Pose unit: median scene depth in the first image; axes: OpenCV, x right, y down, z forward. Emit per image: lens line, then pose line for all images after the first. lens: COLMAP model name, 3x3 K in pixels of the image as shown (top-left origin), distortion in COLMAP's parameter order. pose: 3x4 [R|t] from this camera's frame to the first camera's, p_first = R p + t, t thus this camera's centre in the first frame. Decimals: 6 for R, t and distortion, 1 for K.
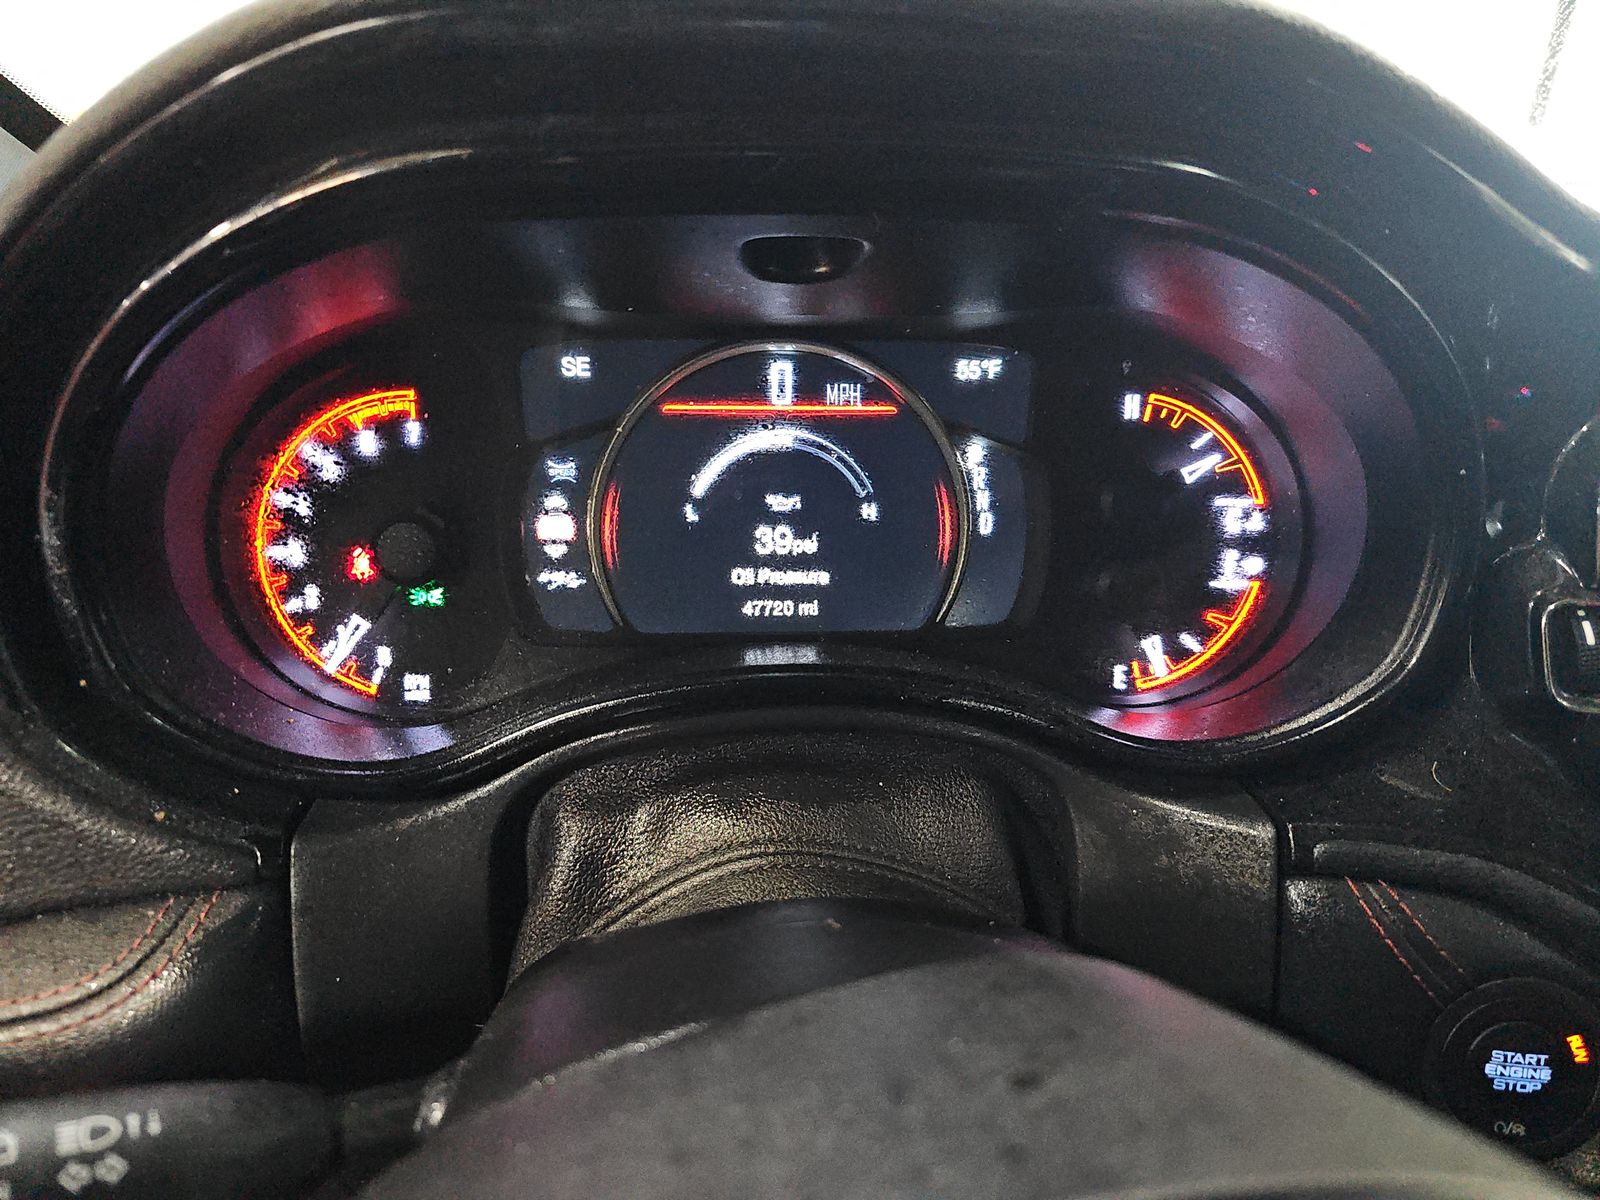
lens RADIAL K [[931.0, 0, 800.0], [0, 931.0, 600.0], [0, 0, 1]] dist [0.014291, -0.000617]
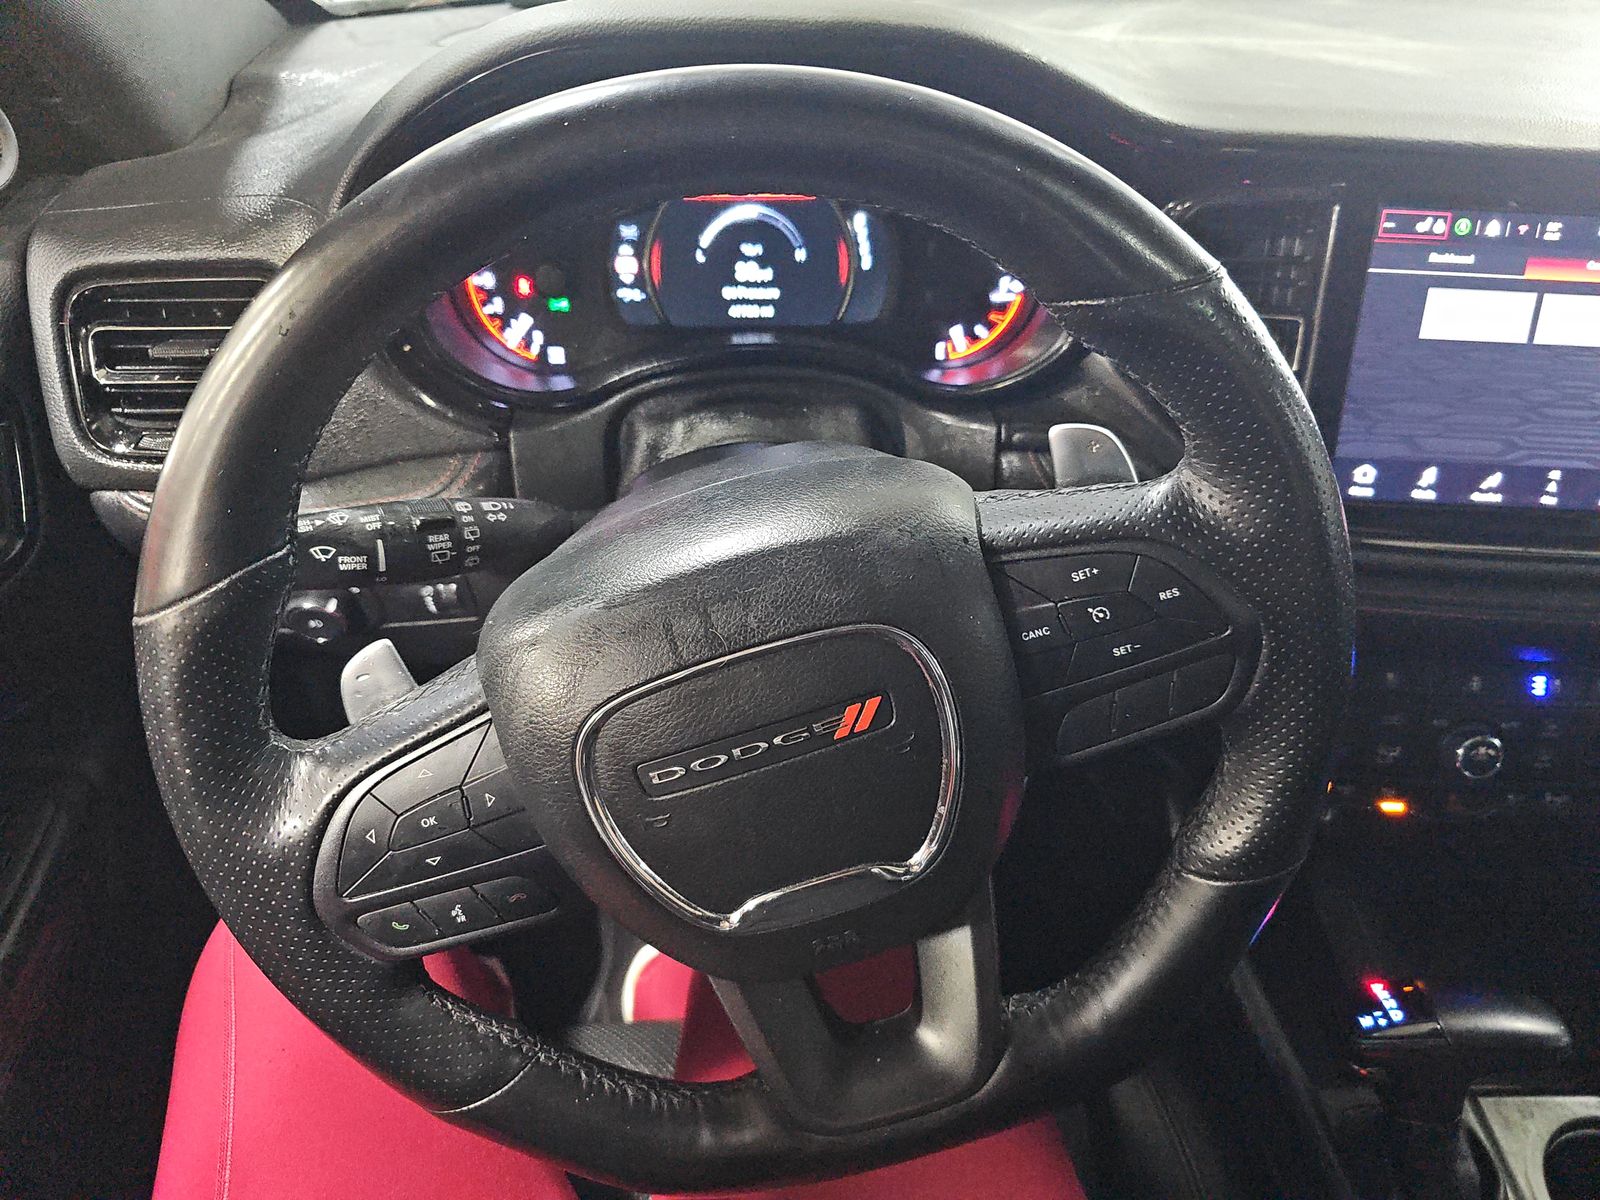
lens RADIAL K [[1046.7, 0, 800.0], [0, 1046.7, 600.0], [0, 0, 1]] dist [0.019873, -0.040692]
pose [[0.999070, 0.012936, -0.041139, 0.167985], [-0.000667, 0.958467, 0.285203, -0.035032], [0.043120, -0.284910, 0.957584, -1.127880]]
